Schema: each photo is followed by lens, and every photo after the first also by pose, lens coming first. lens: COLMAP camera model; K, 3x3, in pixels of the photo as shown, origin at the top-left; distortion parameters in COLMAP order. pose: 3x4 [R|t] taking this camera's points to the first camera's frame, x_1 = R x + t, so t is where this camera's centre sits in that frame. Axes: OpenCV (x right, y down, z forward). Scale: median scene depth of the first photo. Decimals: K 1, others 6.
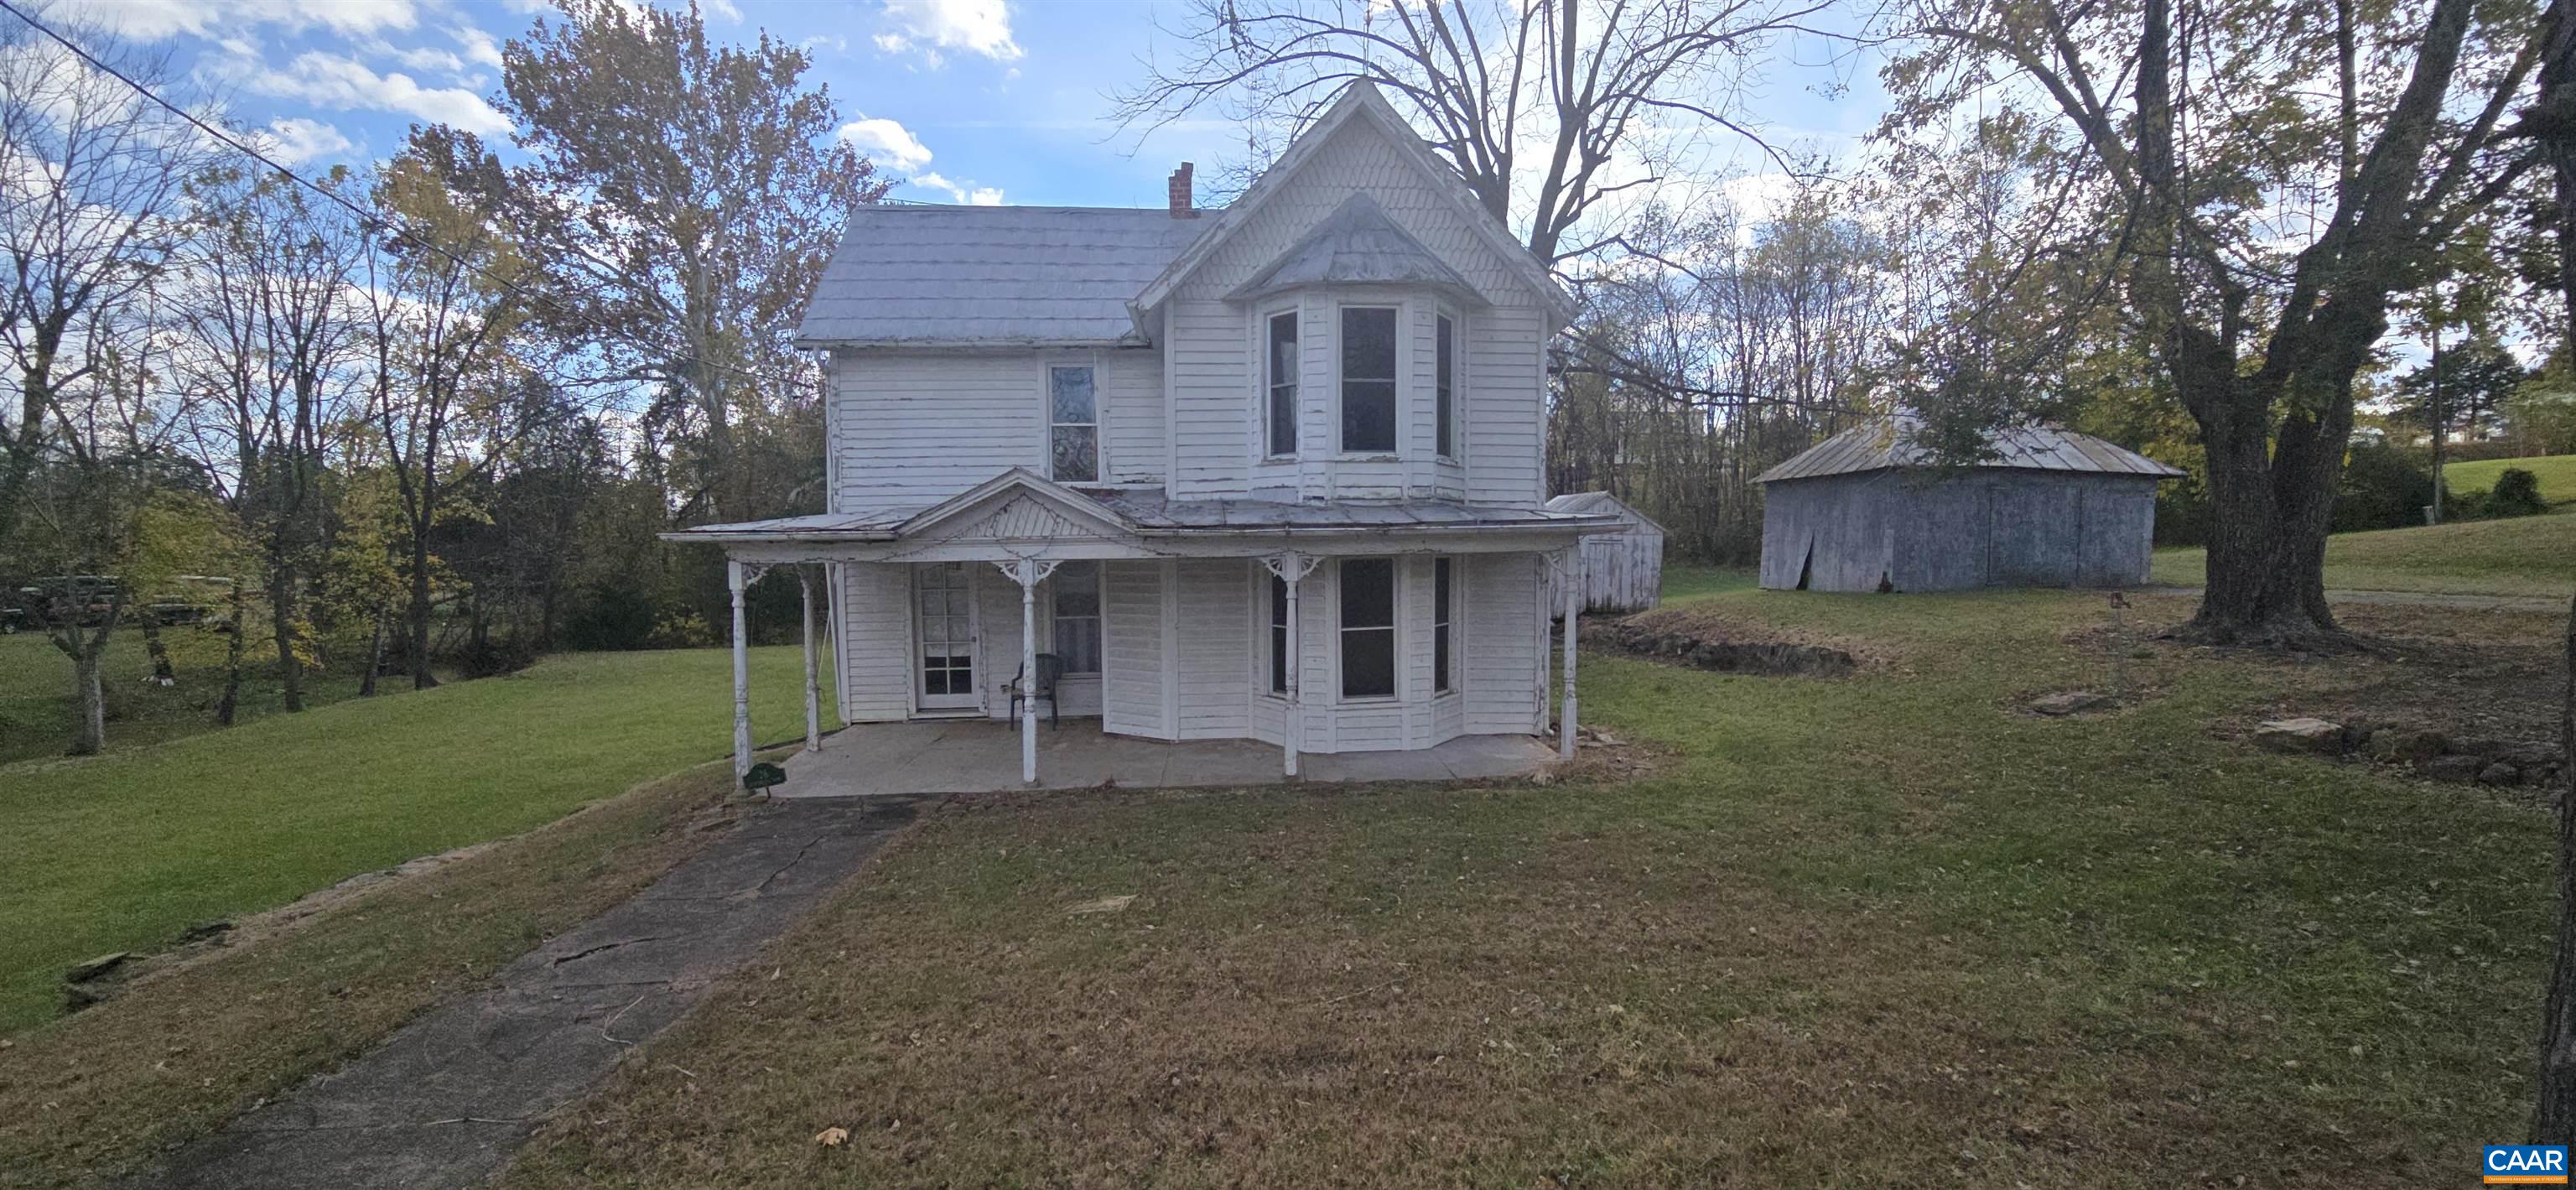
lens RADIAL K [[1049.9, 0, 1284.8], [0, 1049.9, 614.7], [0, 0, 1]] dist [0.030856, -0.016996]
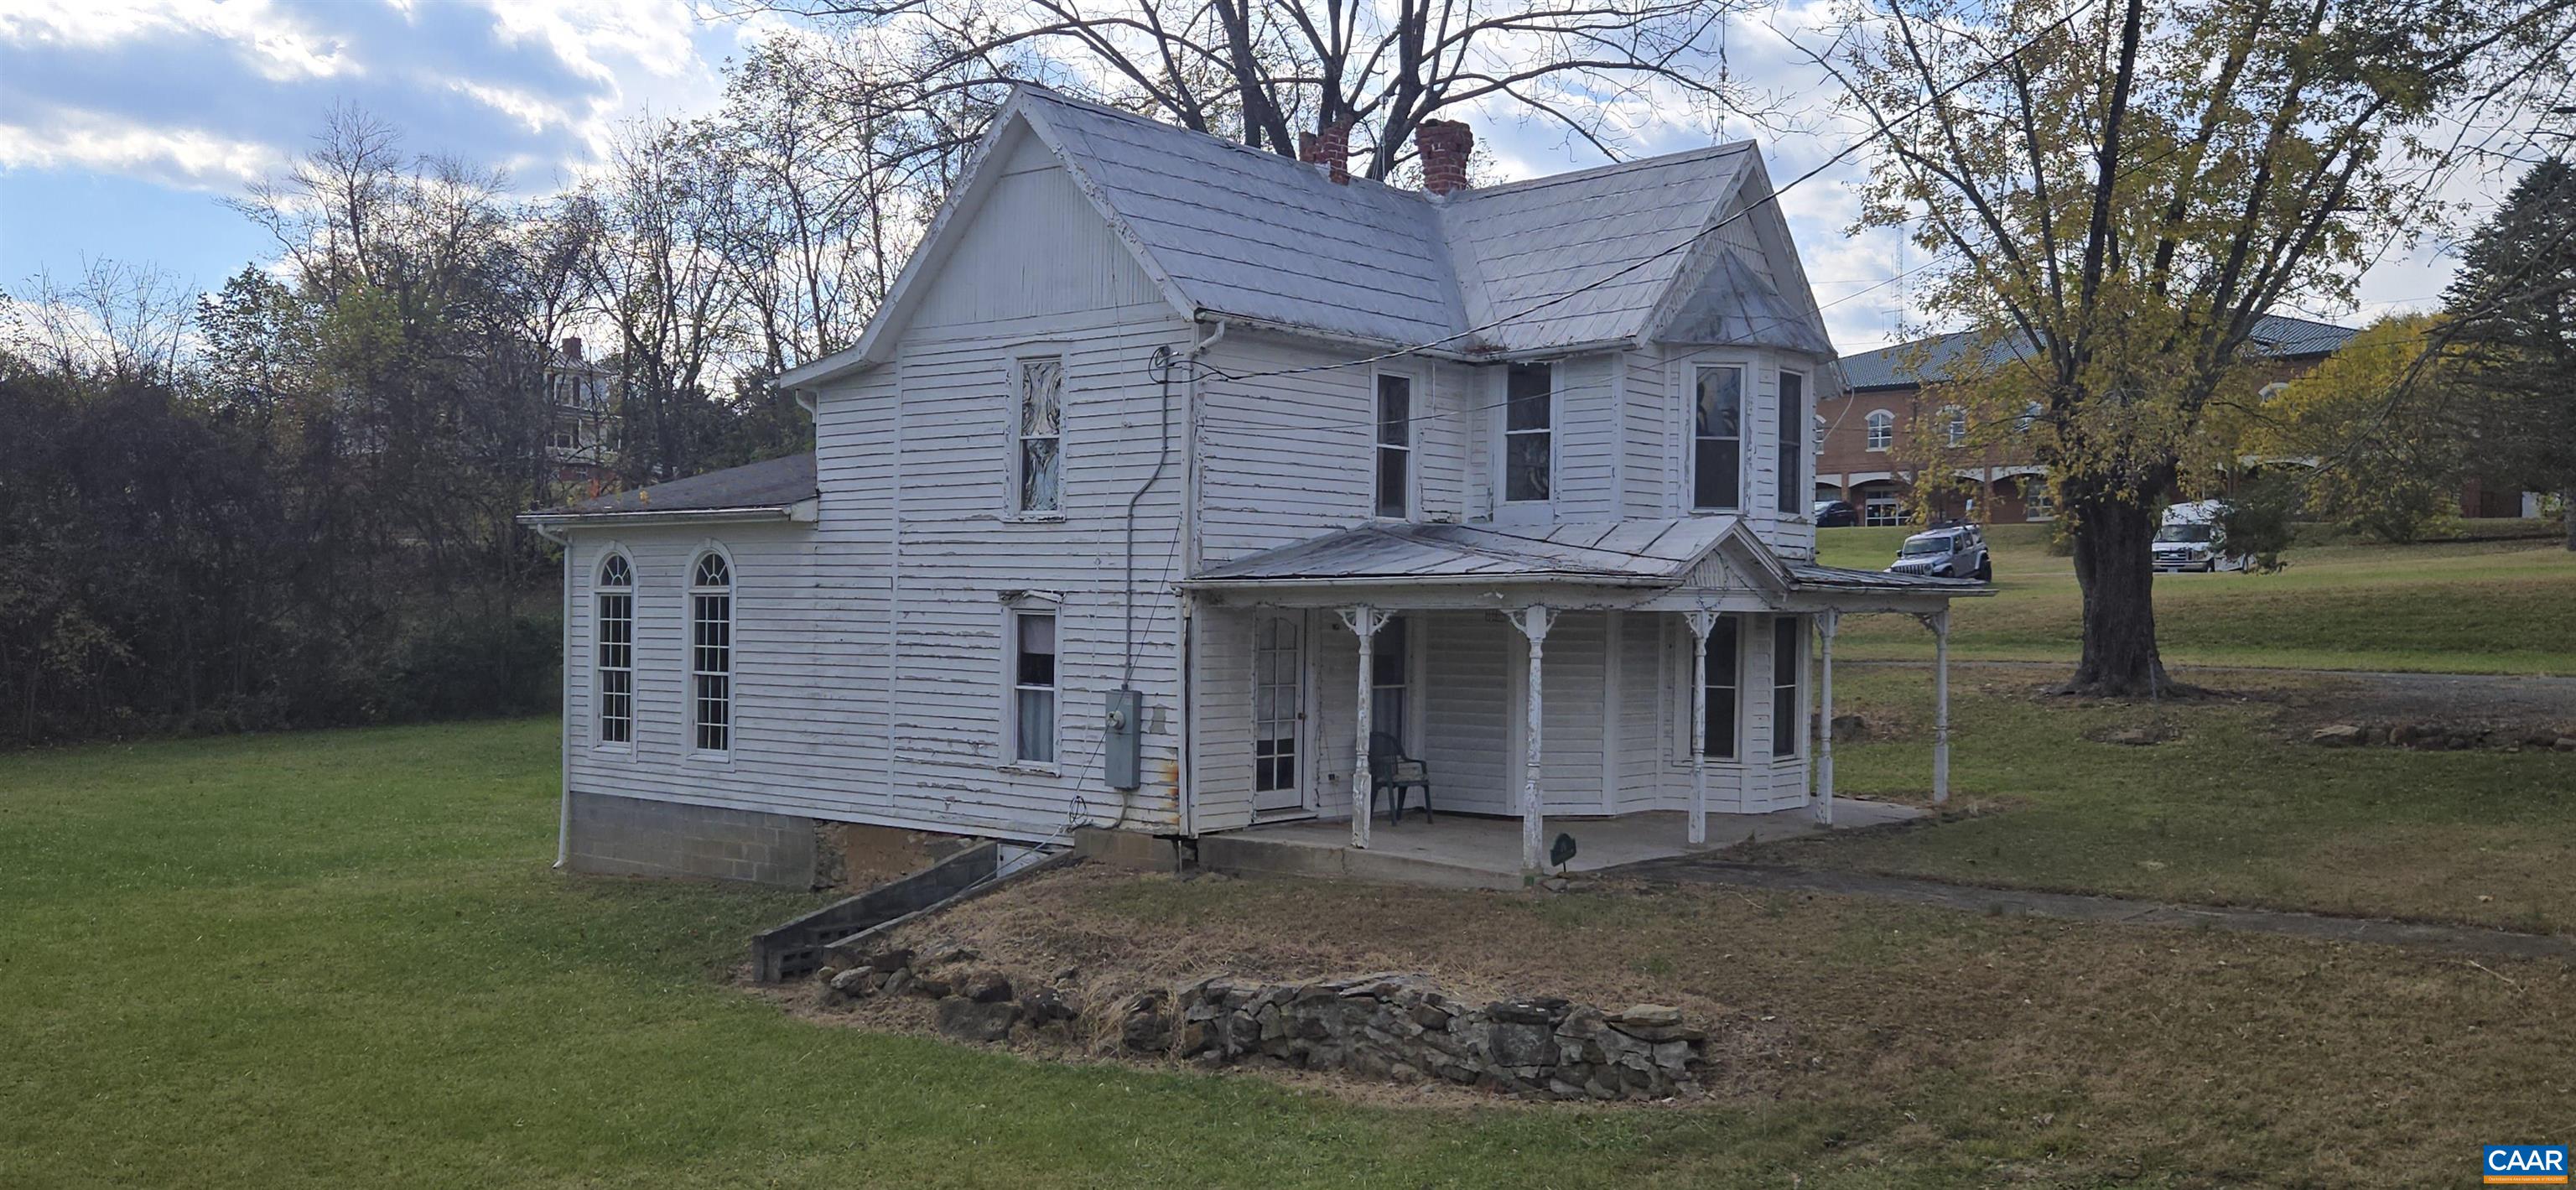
lens RADIAL K [[2110.7, 0, 1286.1], [0, 2110.7, 625.6], [0, 0, 1]] dist [0.083839, -0.001766]
pose [[0.699272, 0.011759, 0.714759, -1.544737], [0.034950, 0.998107, -0.050613, 0.038879], [-0.714000, 0.060373, 0.697537, -0.064383]]
